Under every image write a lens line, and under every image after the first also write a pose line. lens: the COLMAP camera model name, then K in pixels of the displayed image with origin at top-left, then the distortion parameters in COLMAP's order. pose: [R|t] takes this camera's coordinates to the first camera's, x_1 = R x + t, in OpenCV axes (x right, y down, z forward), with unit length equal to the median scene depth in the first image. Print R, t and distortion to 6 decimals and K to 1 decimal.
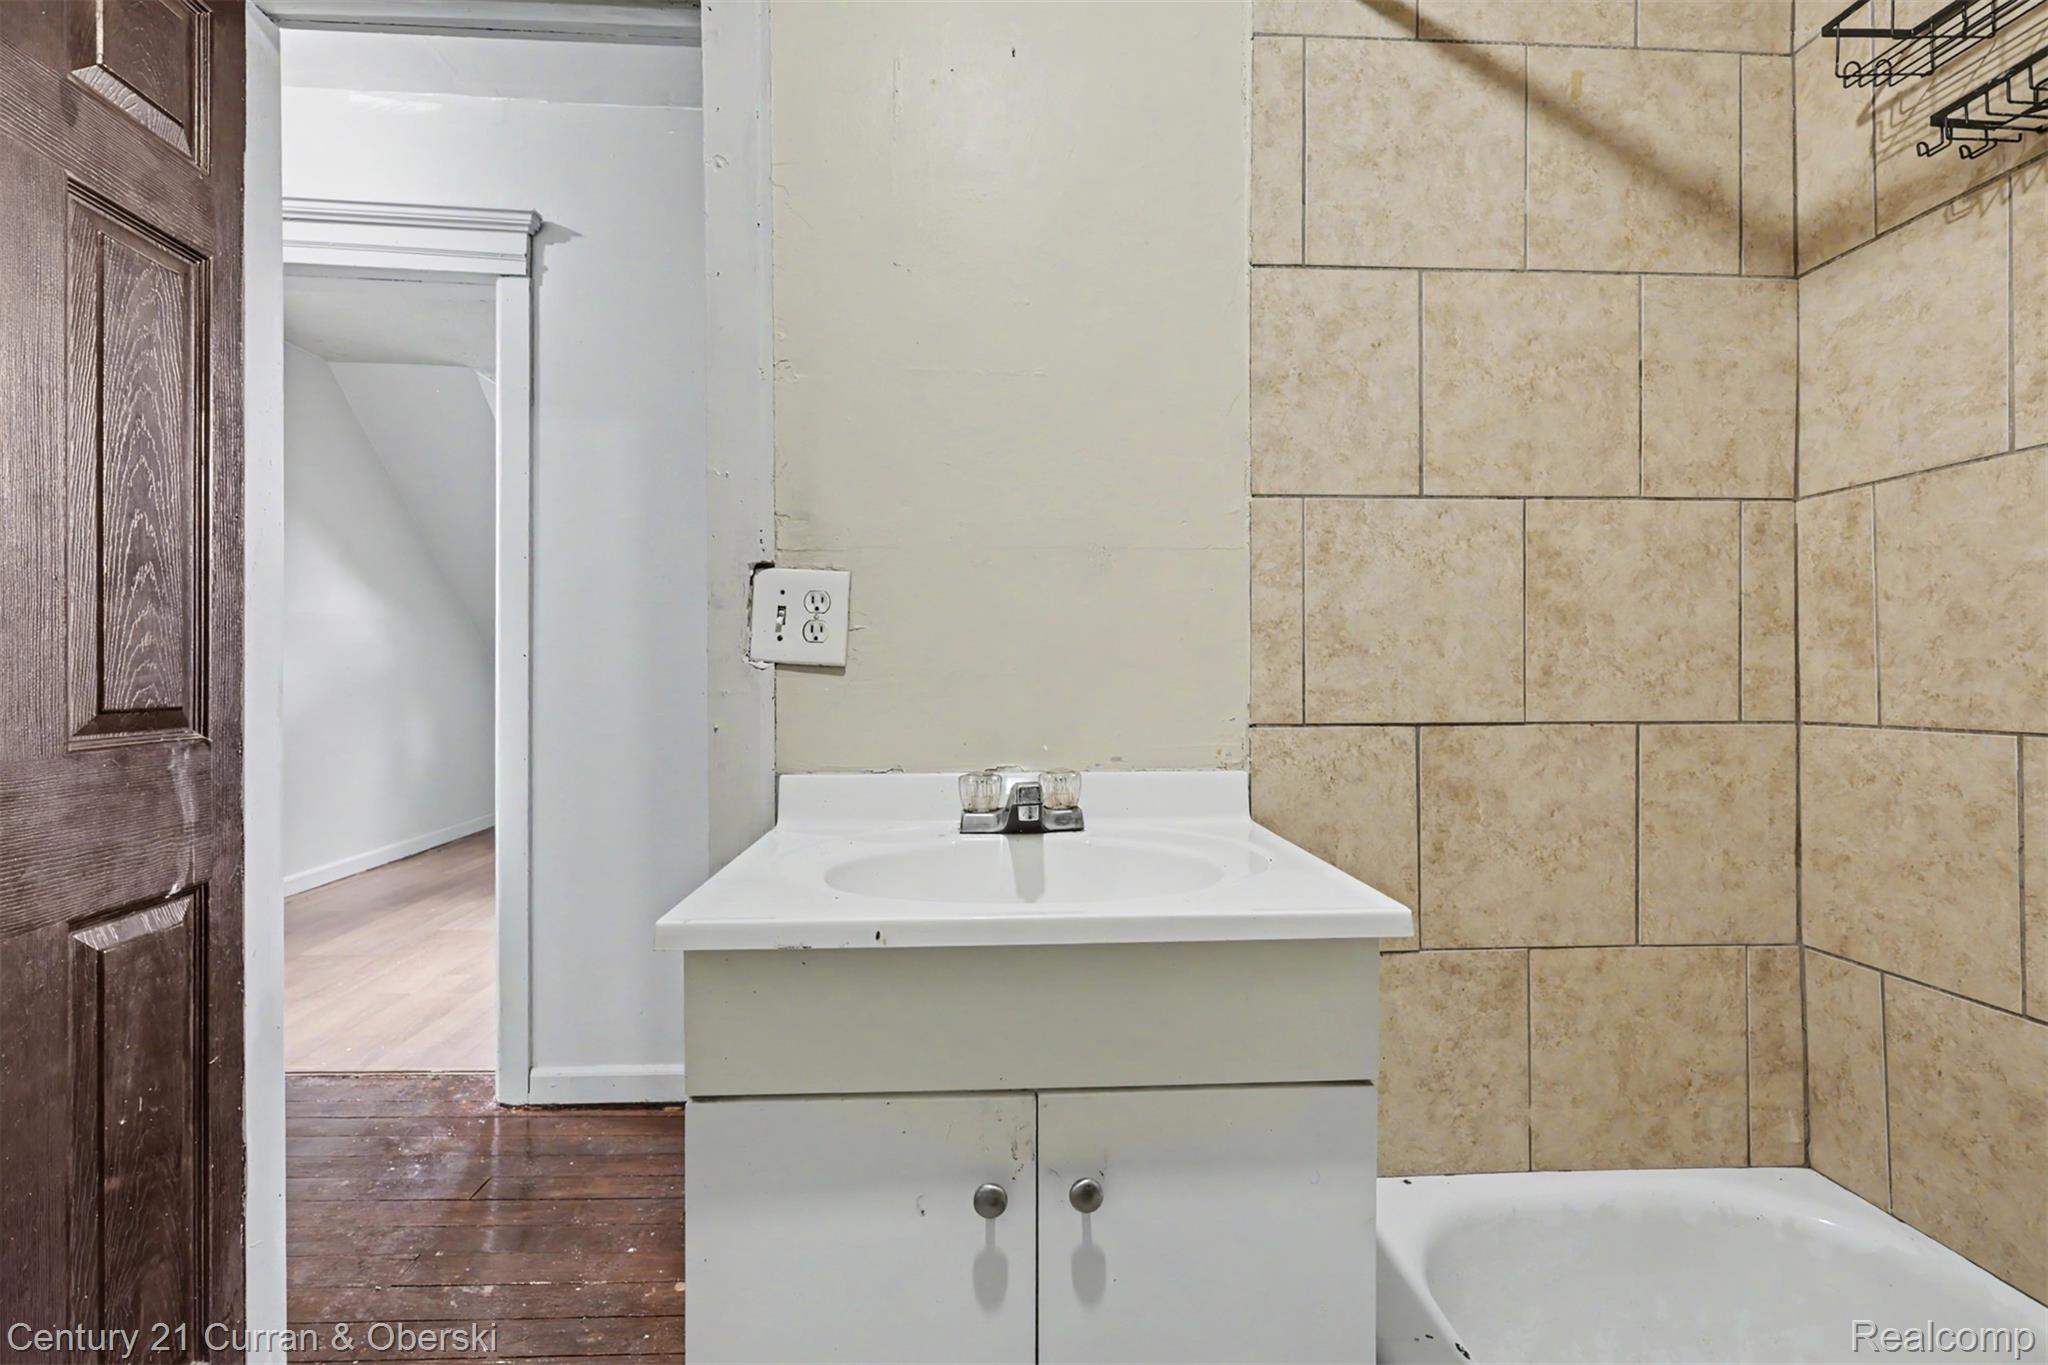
lens RADIAL K [[914.5, 0, 1024.9], [0, 914.5, 670.2], [0, 0, 1]] dist [0.002011, 0.000027]
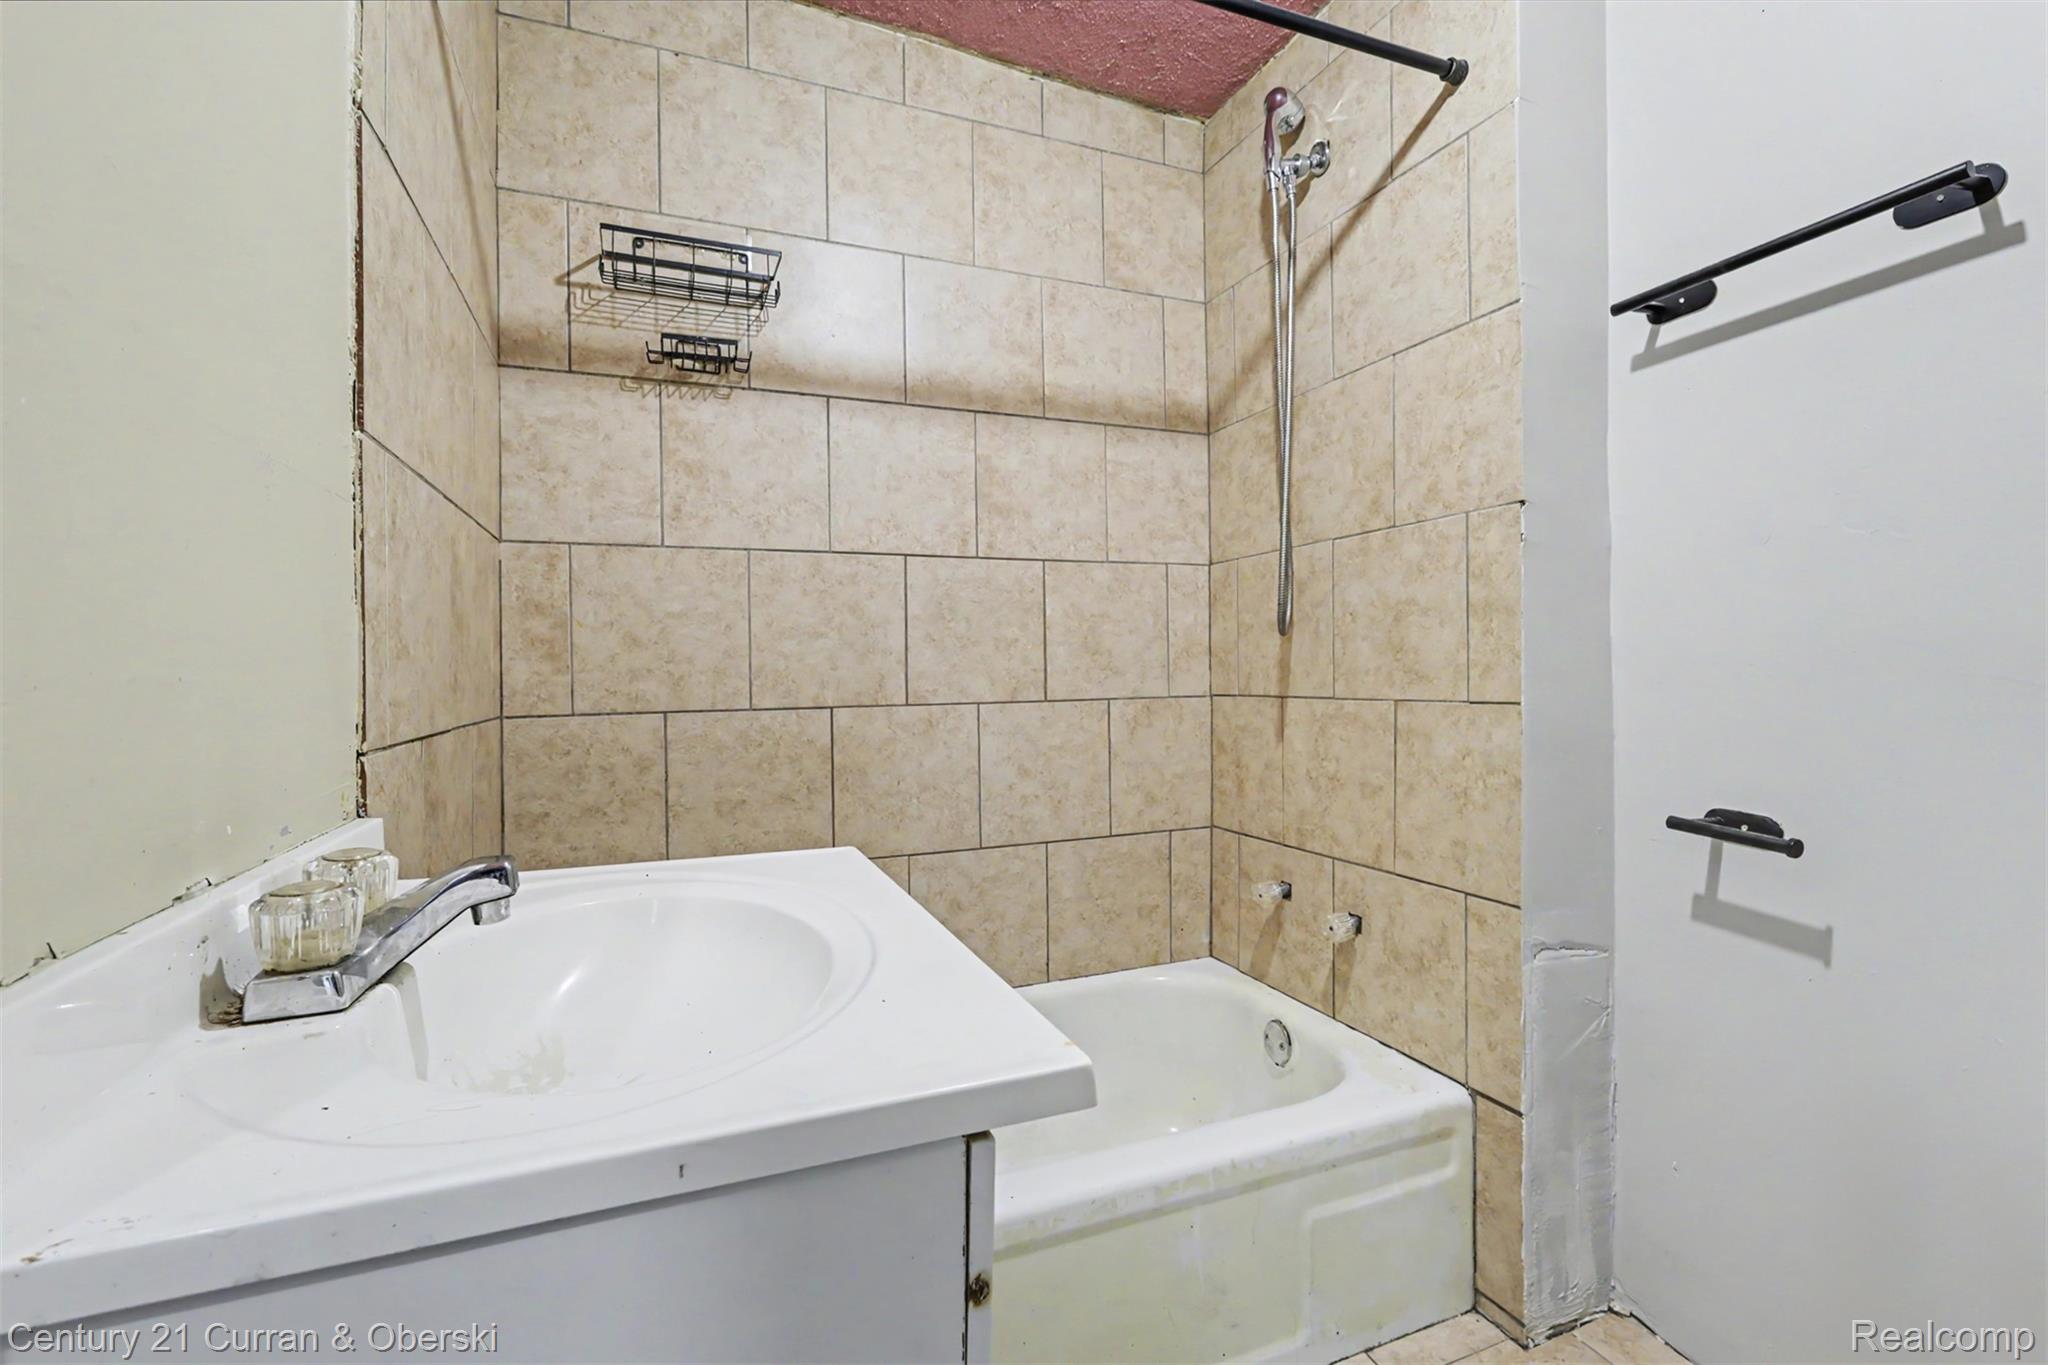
lens RADIAL K [[914.5, 0, 1024.9], [0, 914.5, 670.2], [0, 0, 1]] dist [0.002011, 0.000027]
pose [[-0.331353, 0.008011, 0.943473, -0.662123], [0.008123, 0.999951, -0.005638, 0.005485], [-0.943472, 0.005796, -0.331402, 0.832351]]
